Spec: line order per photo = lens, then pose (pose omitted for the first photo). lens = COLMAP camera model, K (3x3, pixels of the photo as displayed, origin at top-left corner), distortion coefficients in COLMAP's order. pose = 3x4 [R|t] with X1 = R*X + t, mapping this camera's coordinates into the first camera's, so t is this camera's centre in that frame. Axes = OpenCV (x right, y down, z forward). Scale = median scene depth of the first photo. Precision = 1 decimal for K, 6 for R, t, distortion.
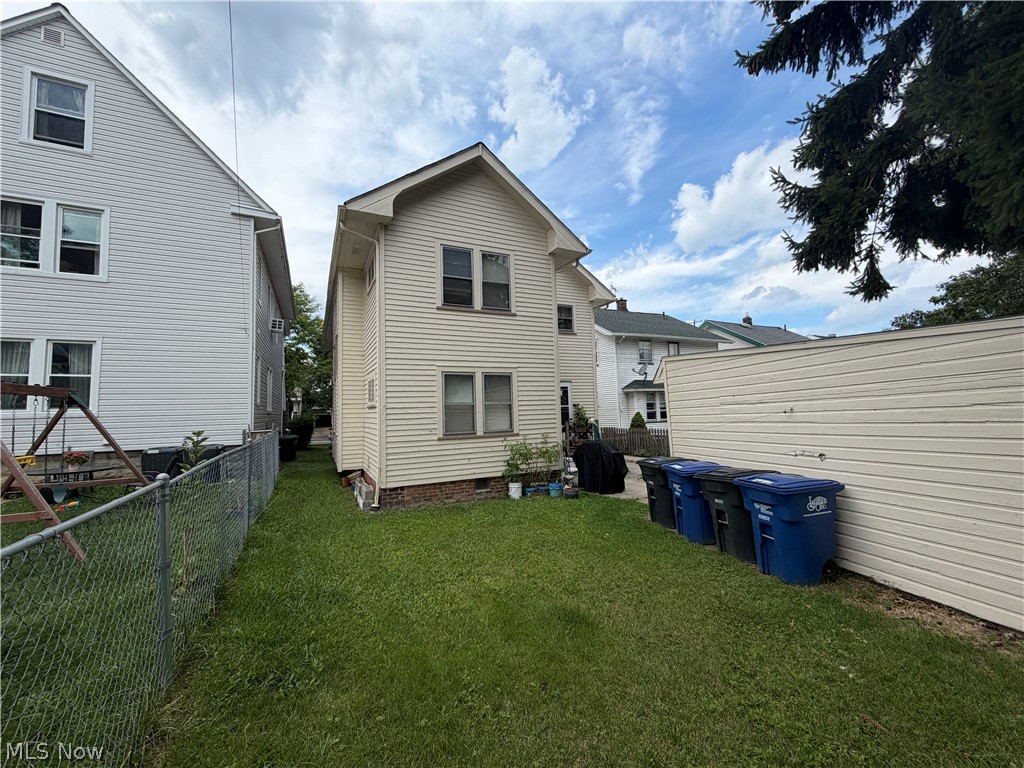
lens RADIAL K [[407.4, 0, 509.4], [0, 407.4, 384.6], [0, 0, 1]] dist [-0.000095, 0.000473]
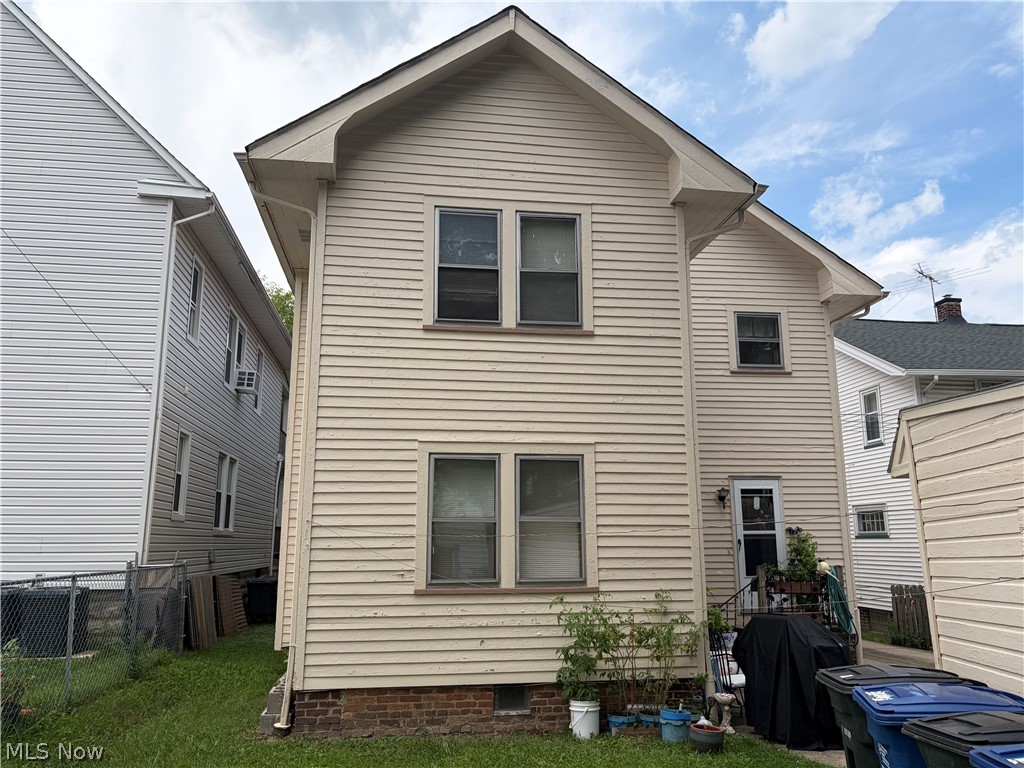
lens RADIAL K [[777.3, 0, 512.6], [0, 777.3, 393.6], [0, 0, 1]] dist [0.026072, -0.004300]
pose [[0.952362, -0.033554, -0.303118, 0.209235], [-0.003822, 0.992538, -0.121877, 0.010001], [0.304946, 0.117229, 0.945127, 0.122541]]
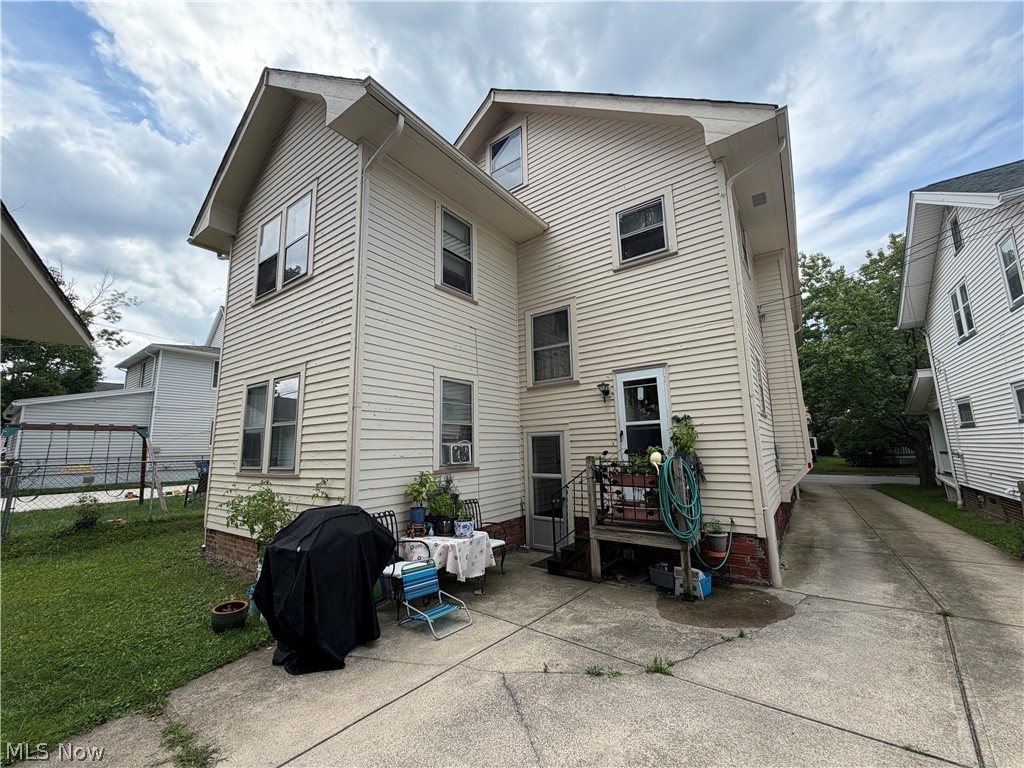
lens RADIAL K [[407.4, 0, 509.4], [0, 407.4, 384.6], [0, 0, 1]] dist [-0.000095, 0.000473]
pose [[0.475003, -0.119665, -0.871810, 0.698220], [0.065844, 0.992767, -0.100393, 0.071678], [0.877517, -0.009716, 0.479446, 1.013550]]
